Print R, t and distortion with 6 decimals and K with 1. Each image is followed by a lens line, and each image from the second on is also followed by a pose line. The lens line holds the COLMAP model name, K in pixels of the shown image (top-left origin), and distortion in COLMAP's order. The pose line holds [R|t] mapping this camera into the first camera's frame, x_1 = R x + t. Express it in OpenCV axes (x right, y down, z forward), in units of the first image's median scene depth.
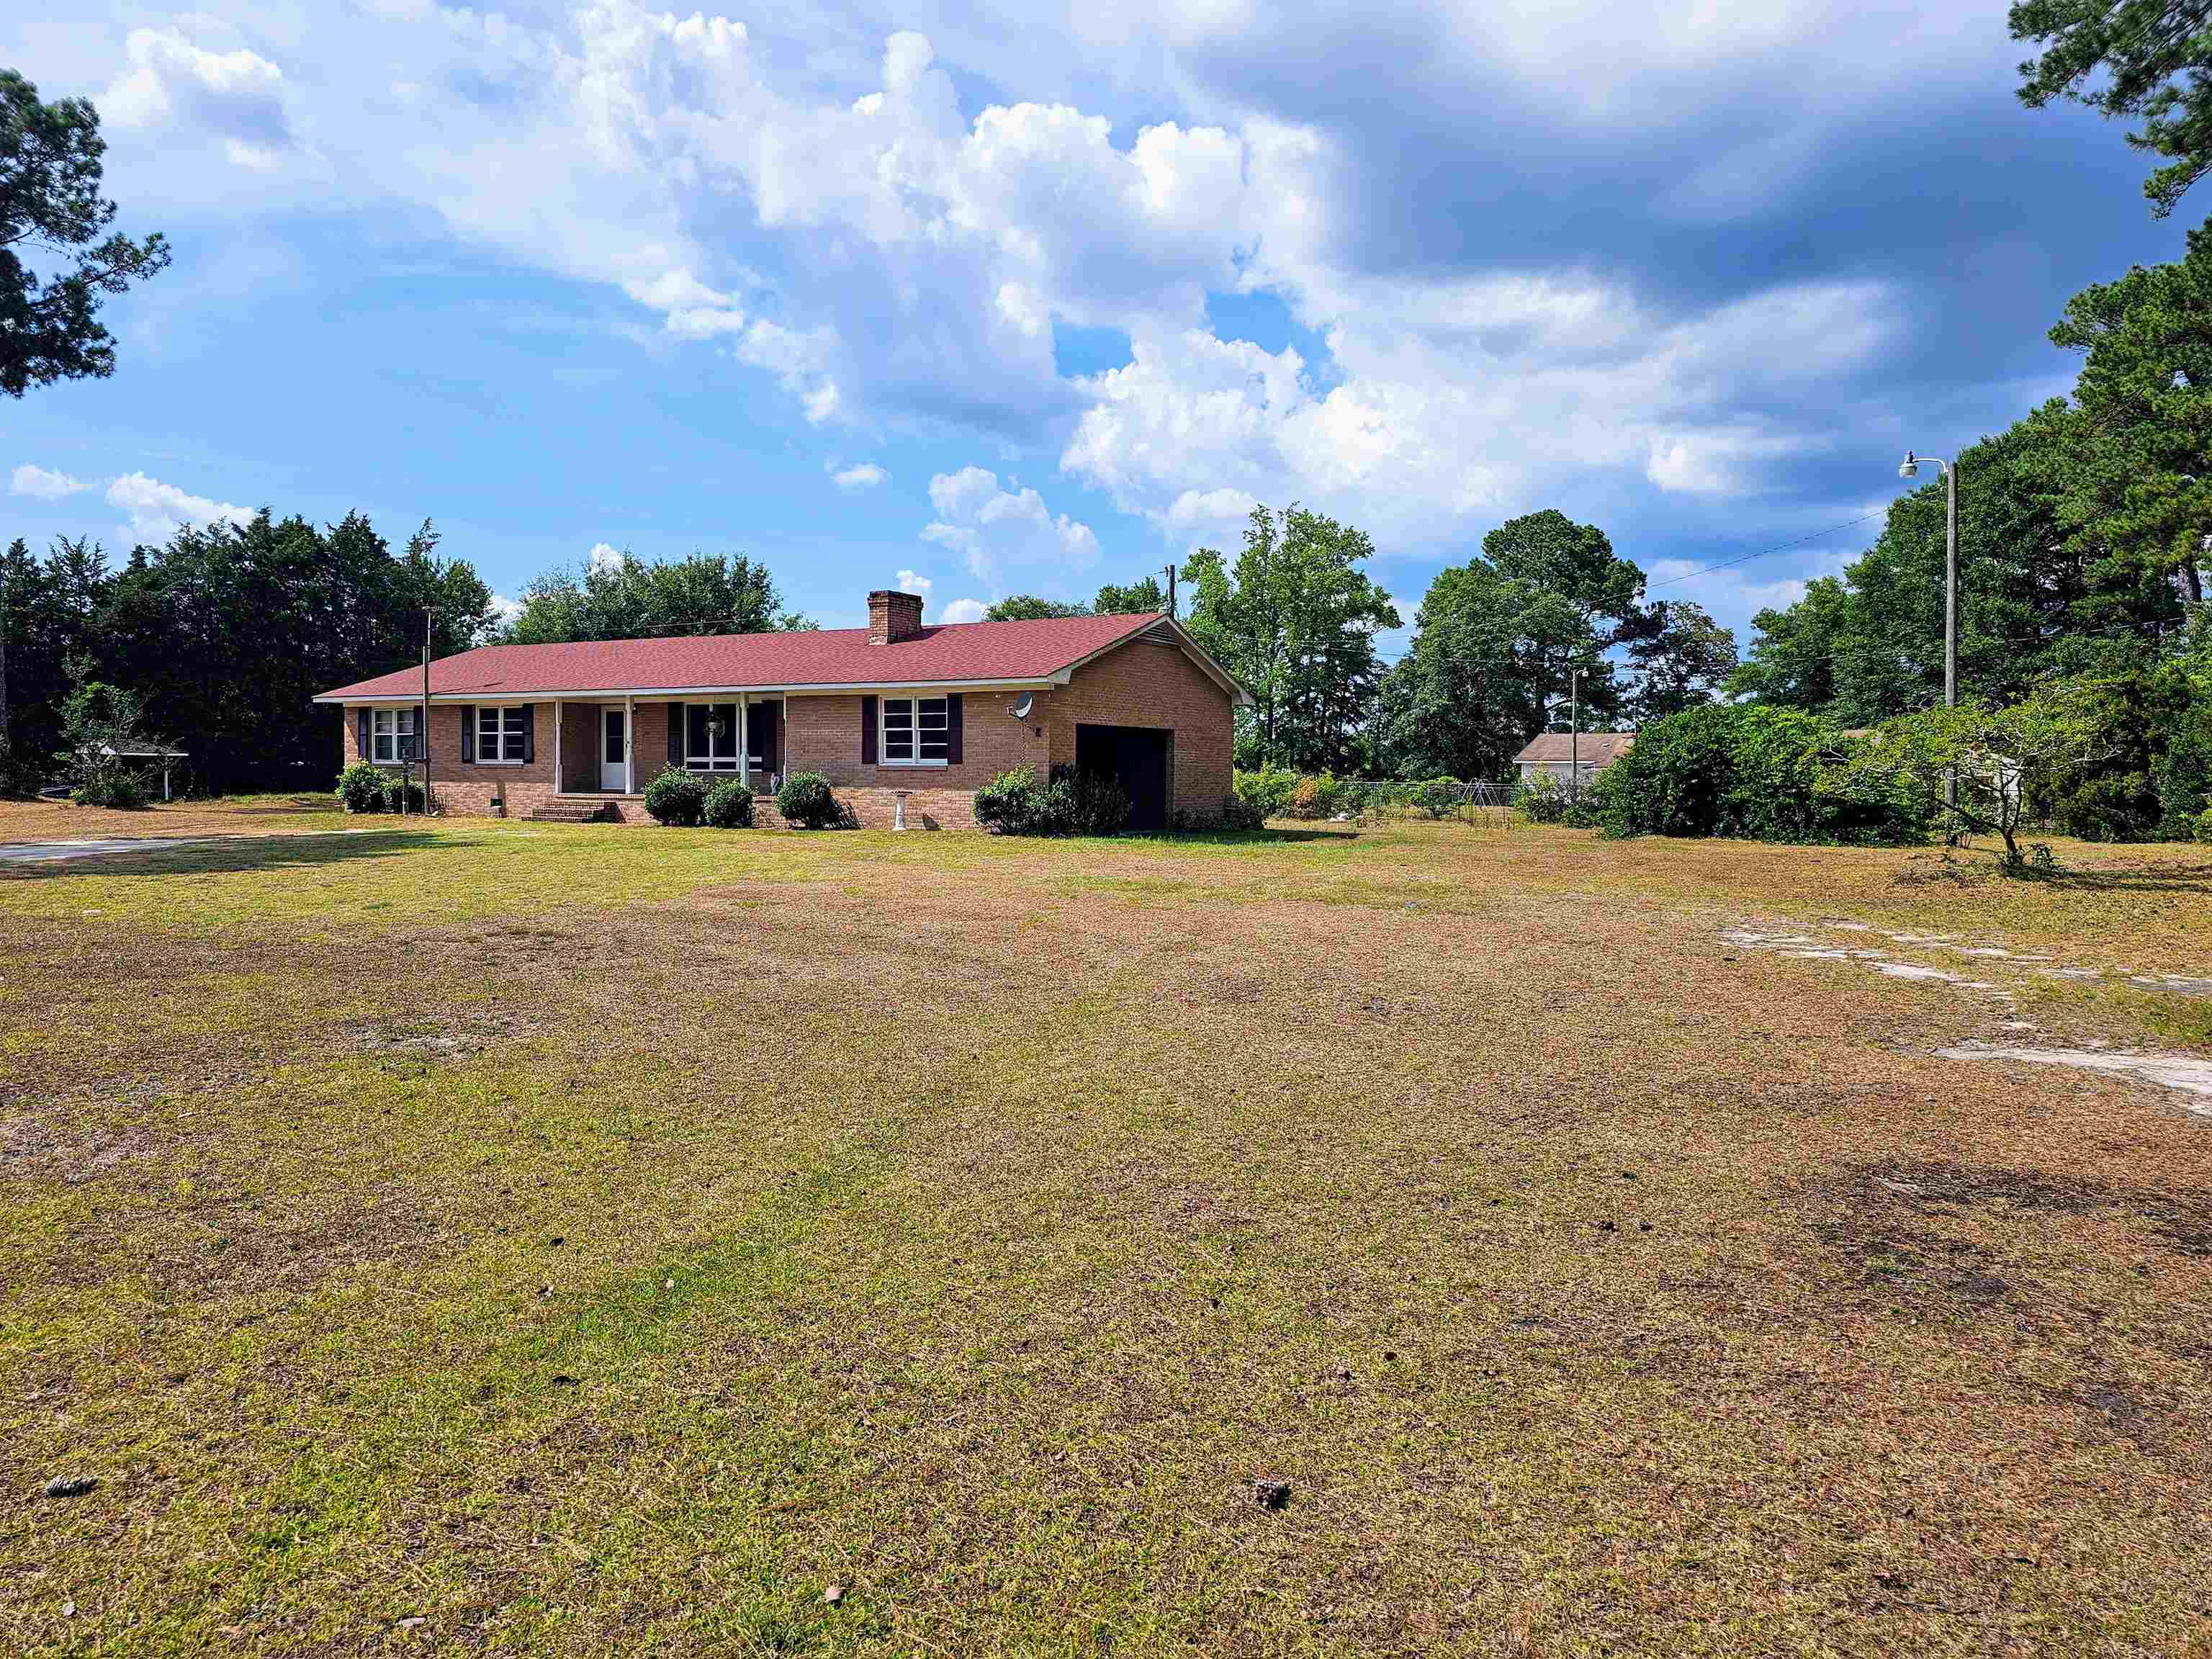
lens RADIAL K [[1431.8, 0, 1105.7], [0, 1431.8, 812.9], [0, 0, 1]] dist [0.080277, -0.065816]
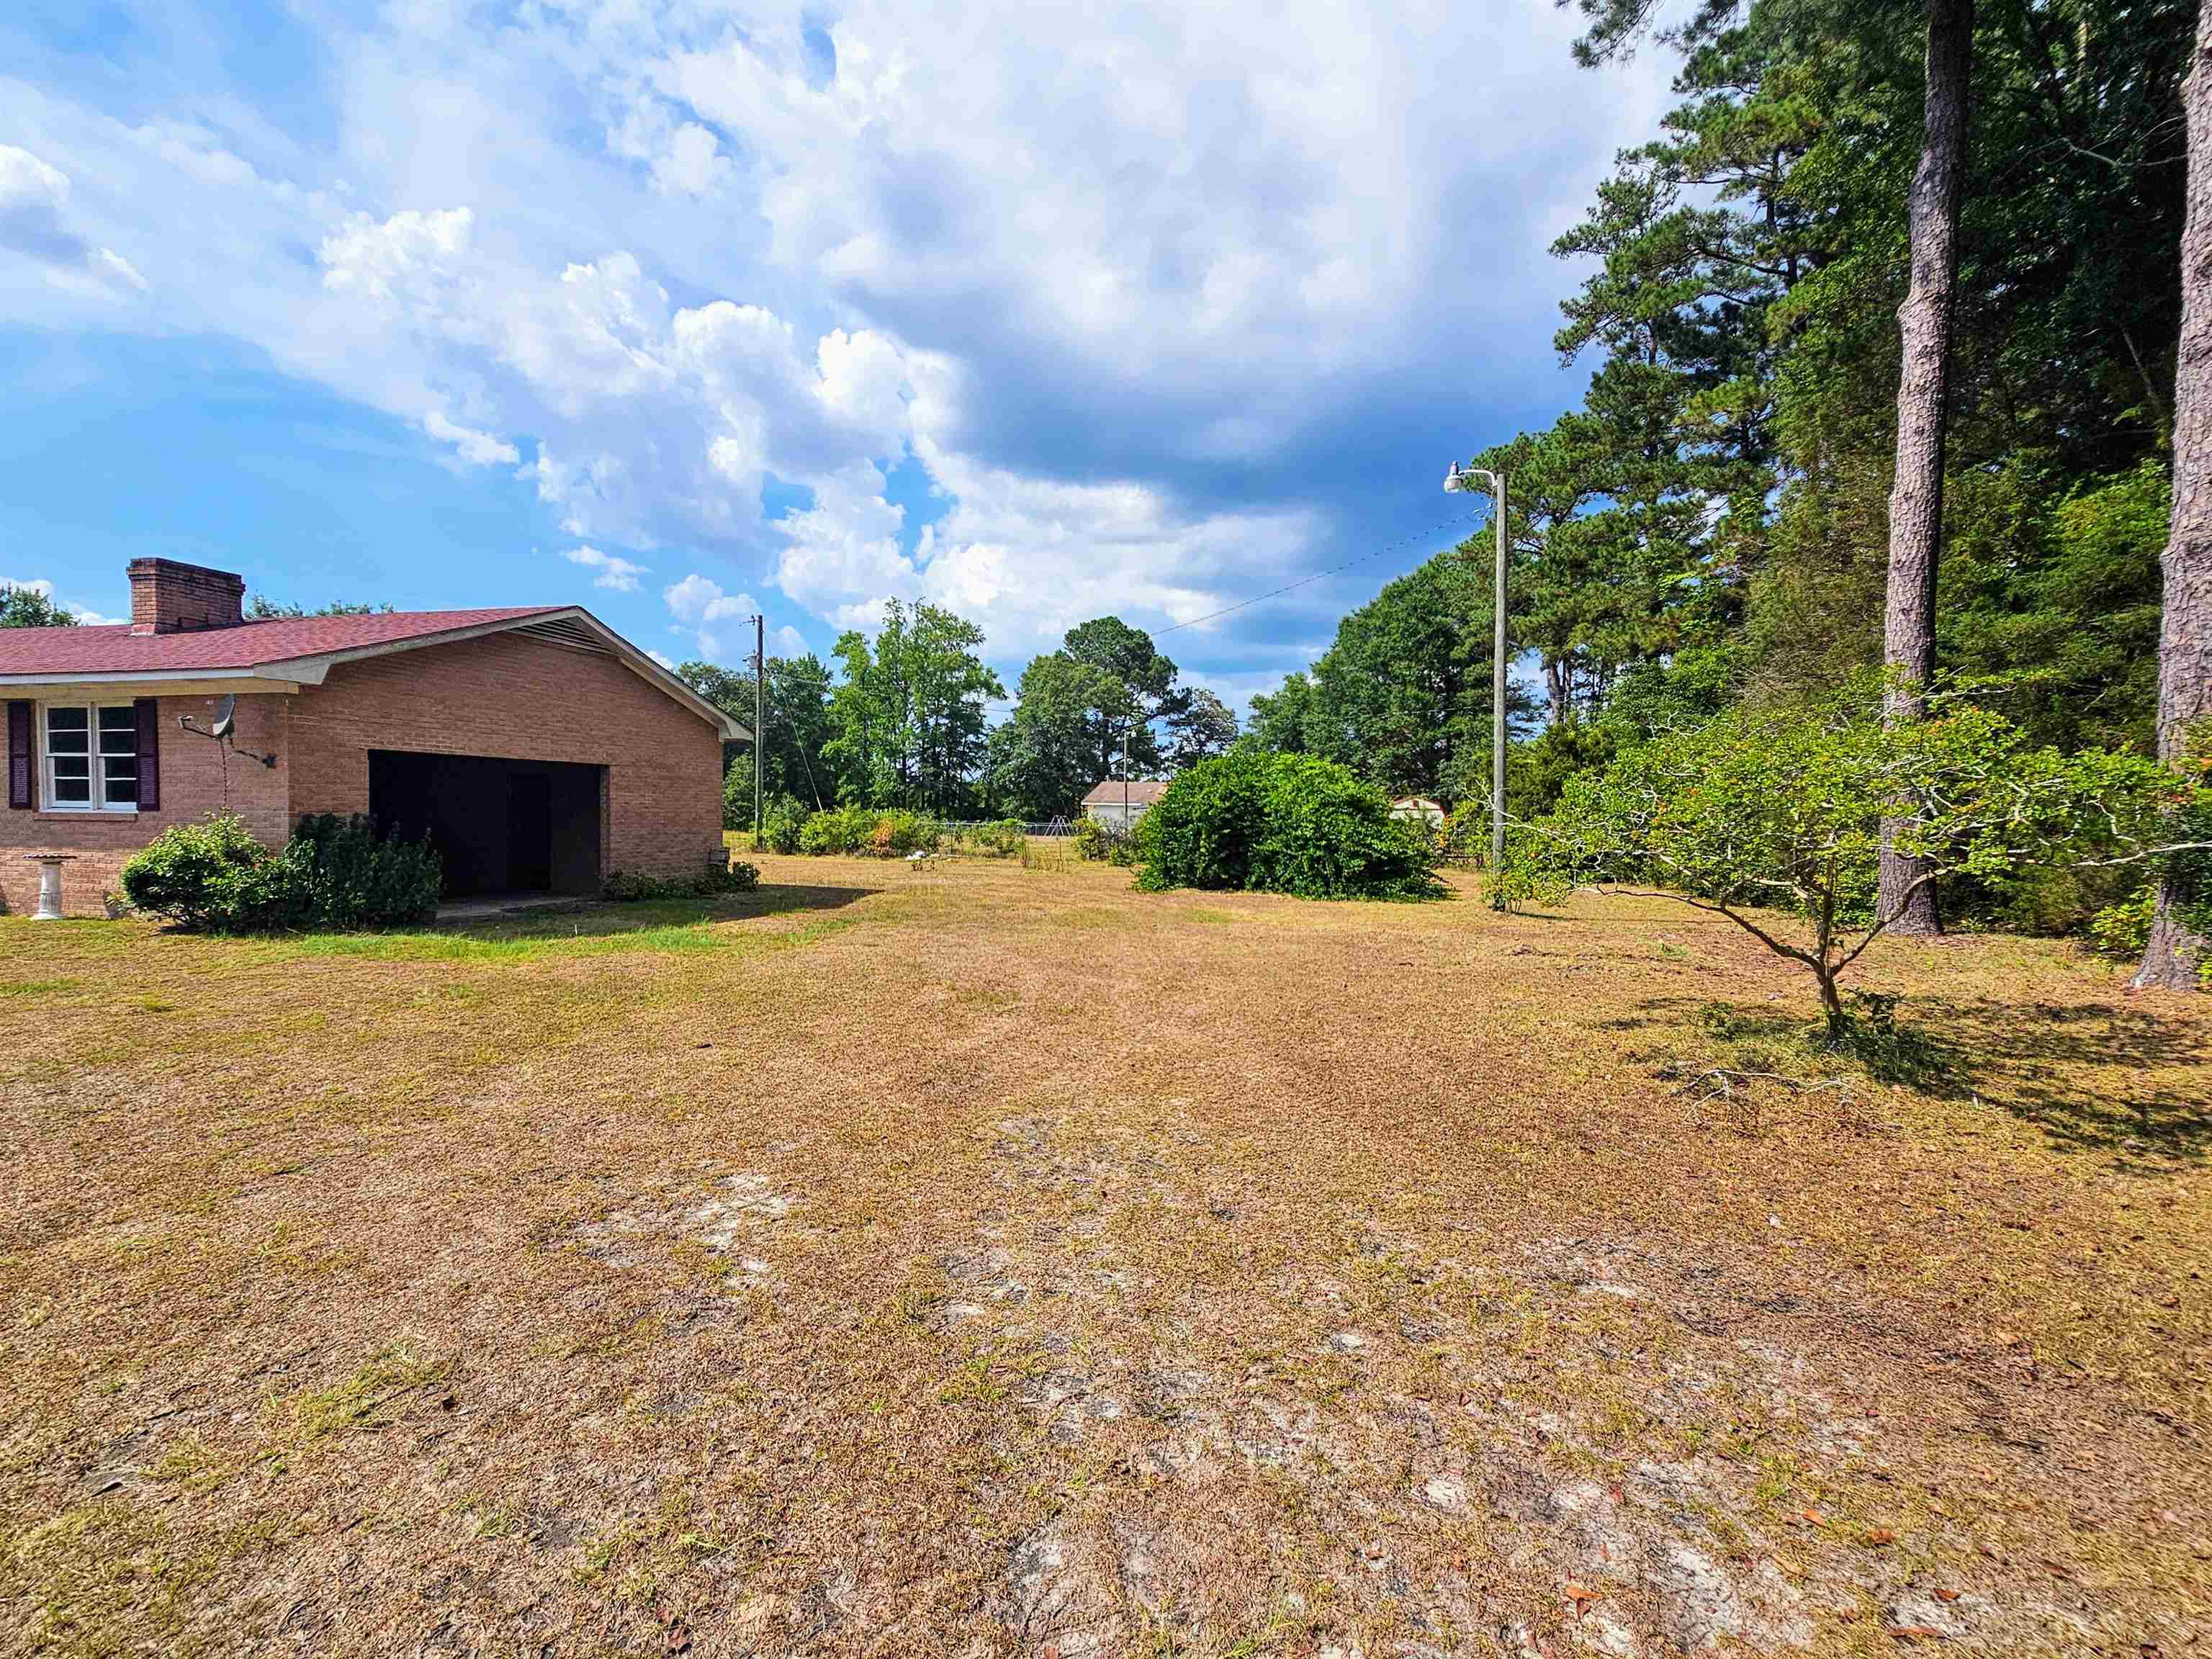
lens RADIAL K [[1006.1, 0, 1107.8], [0, 1006.1, 846.4], [0, 0, 1]] dist [-0.010102, 0.000198]
pose [[0.958887, -0.004596, 0.283752, 0.046024], [0.001574, 0.999940, 0.010876, -0.006046], [-0.283785, -0.009982, 0.958836, 0.123806]]
